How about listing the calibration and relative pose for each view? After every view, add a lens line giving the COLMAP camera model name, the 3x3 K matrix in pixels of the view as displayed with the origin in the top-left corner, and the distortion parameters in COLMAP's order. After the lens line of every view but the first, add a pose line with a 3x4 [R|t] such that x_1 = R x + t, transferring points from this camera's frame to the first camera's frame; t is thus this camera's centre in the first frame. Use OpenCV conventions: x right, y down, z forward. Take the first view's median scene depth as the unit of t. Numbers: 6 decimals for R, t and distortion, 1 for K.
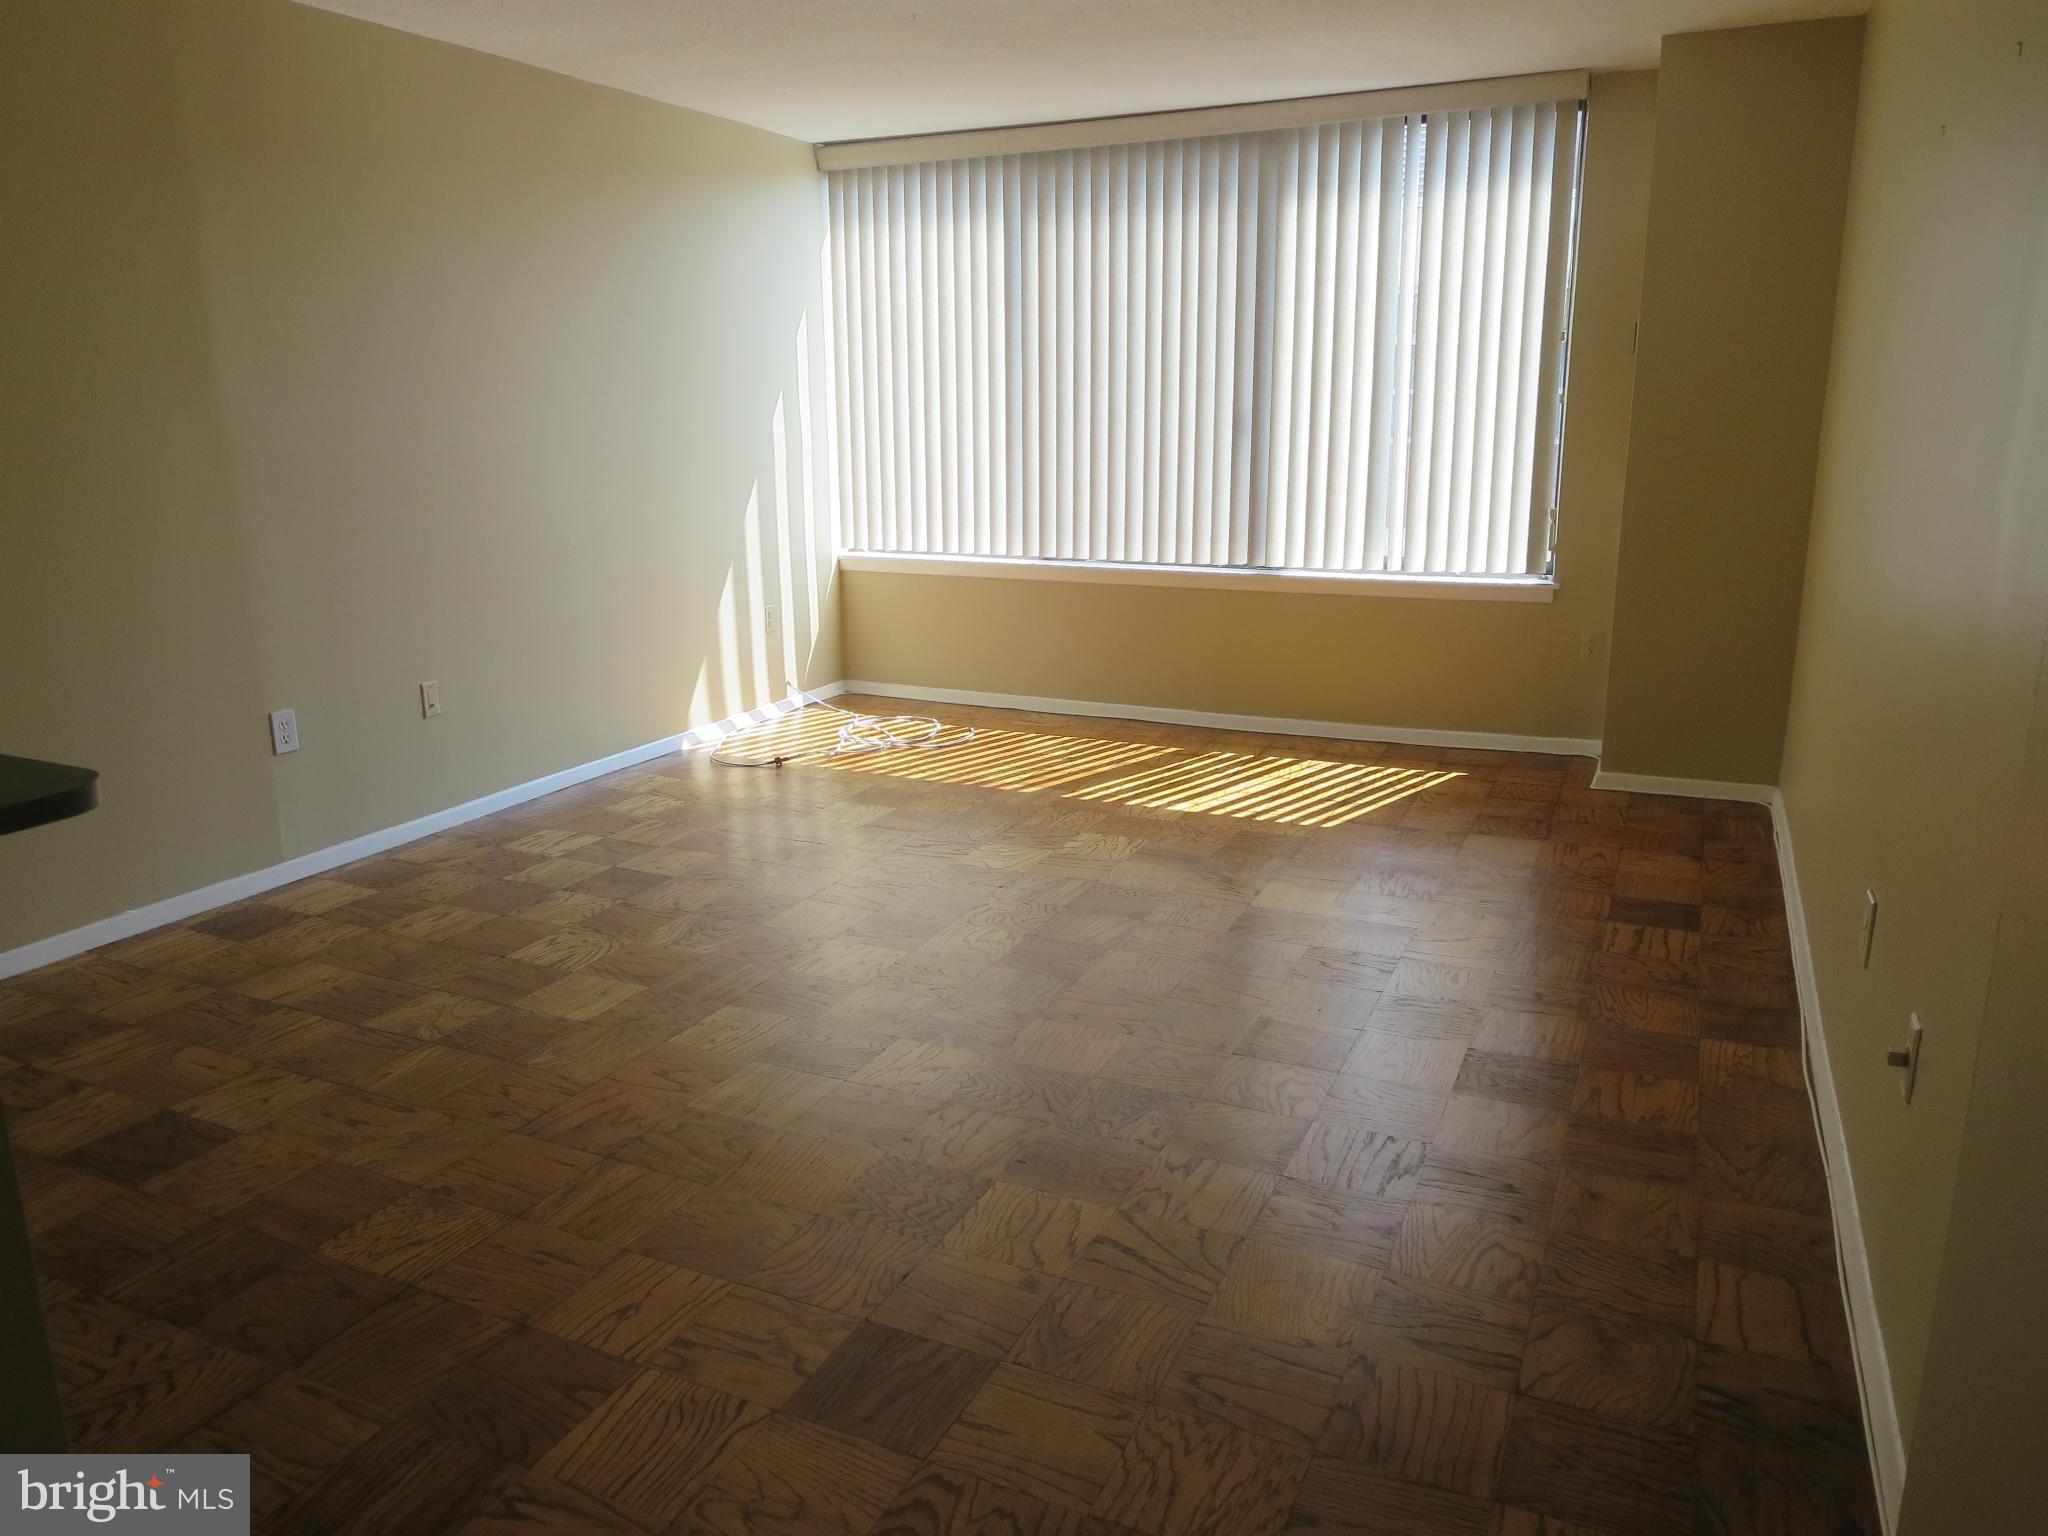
lens RADIAL K [[1473.8, 0, 1024.0], [0, 1473.8, 768.0], [0, 0, 1]] dist [0.083533, 0.000192]
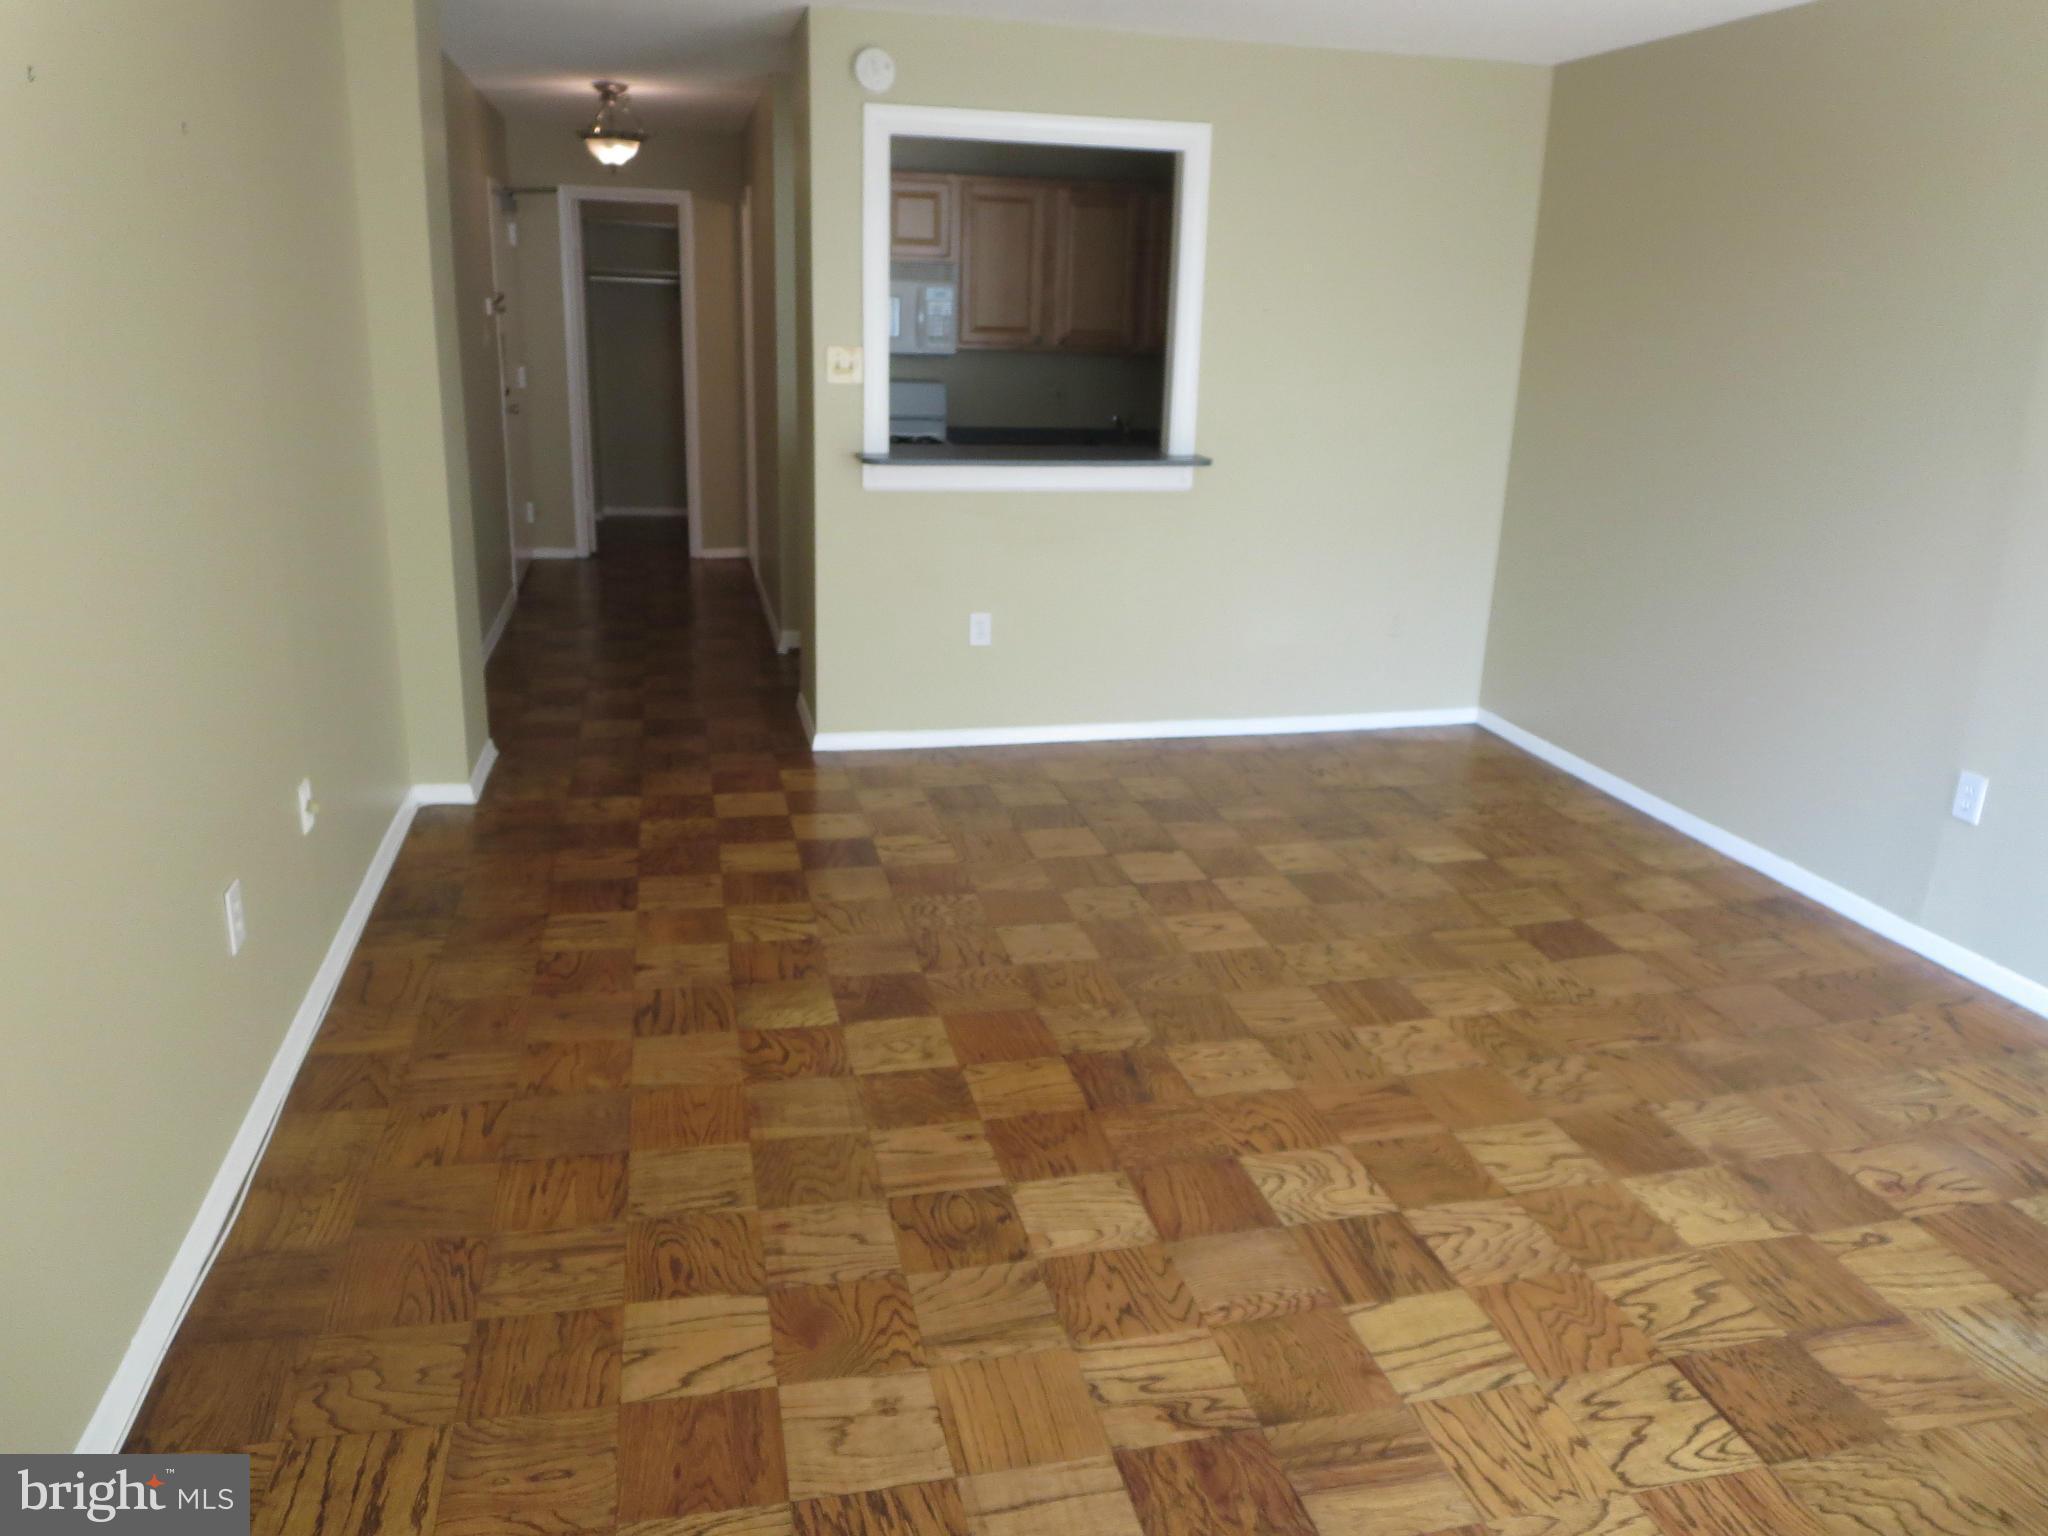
lens RADIAL K [[1499.9, 0, 1024.0], [0, 1499.9, 768.0], [0, 0, 1]] dist [-0.058837, 0.027877]
pose [[-0.795030, 0.164558, -0.583822, 0.270503], [-0.167311, 0.865665, 0.471838, -0.213022], [0.583039, 0.472805, -0.660697, 0.746831]]
